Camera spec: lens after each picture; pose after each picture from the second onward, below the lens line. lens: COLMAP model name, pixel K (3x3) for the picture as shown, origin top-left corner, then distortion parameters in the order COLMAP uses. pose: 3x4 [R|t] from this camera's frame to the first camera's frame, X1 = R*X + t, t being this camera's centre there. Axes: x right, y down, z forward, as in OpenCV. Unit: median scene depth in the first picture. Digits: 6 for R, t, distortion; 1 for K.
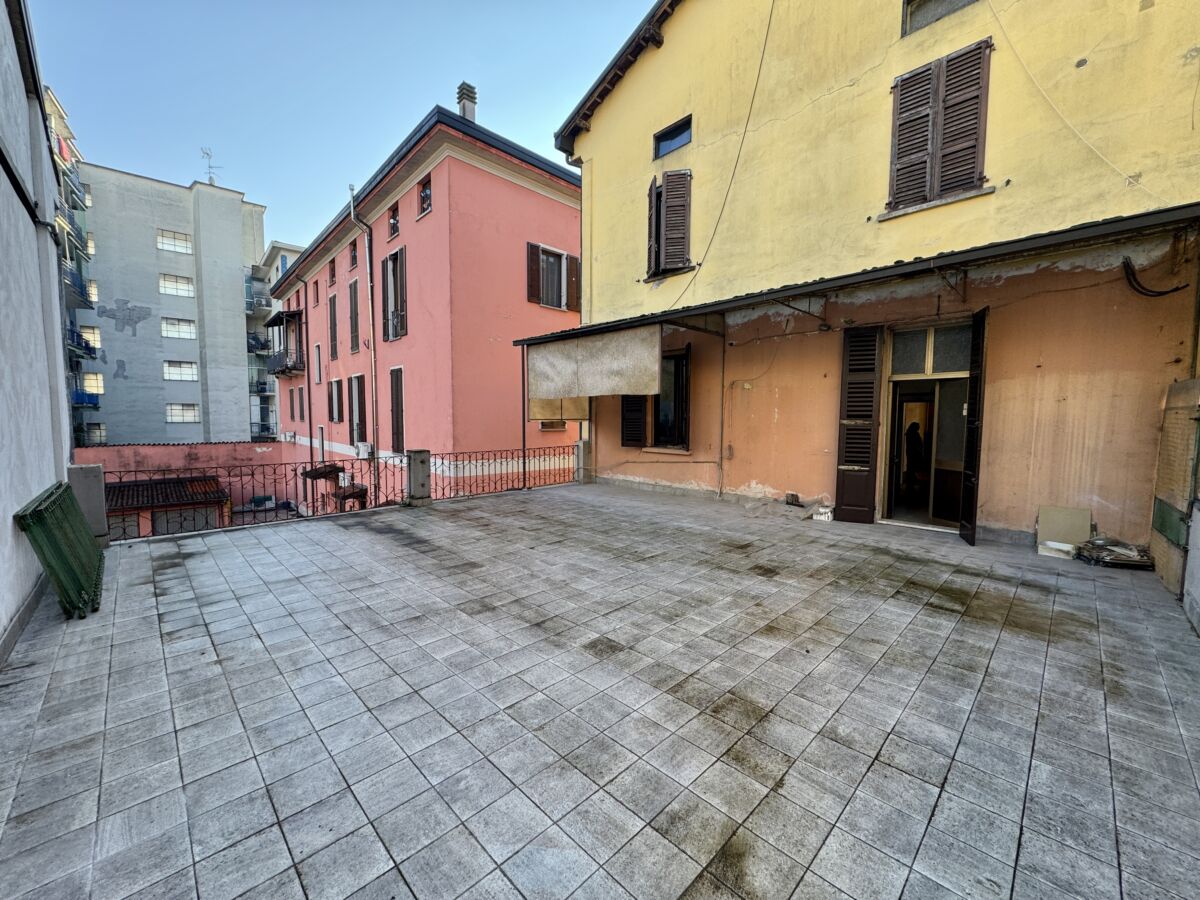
lens RADIAL K [[477.1, 0, 599.3], [0, 477.1, 448.5], [0, 0, 1]] dist [-0.003007, -0.000001]
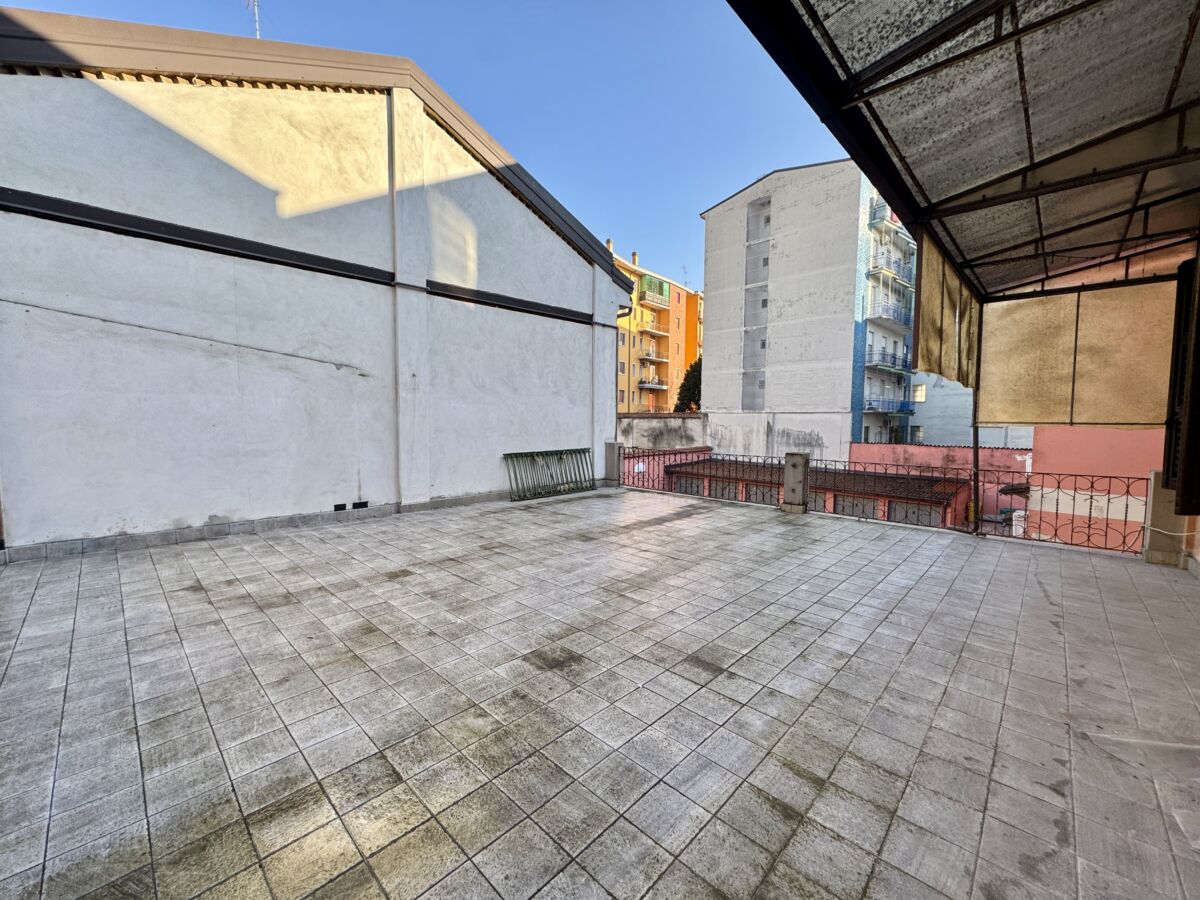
lens RADIAL K [[477.1, 0, 599.8], [0, 477.1, 450.0], [0, 0, 1]] dist [-0.003007, -0.000001]
pose [[0.028190, 0.065666, -0.997443, 1.200714], [-0.074225, 0.995223, 0.063422, -0.073122], [0.996843, 0.072248, 0.032930, 1.289008]]
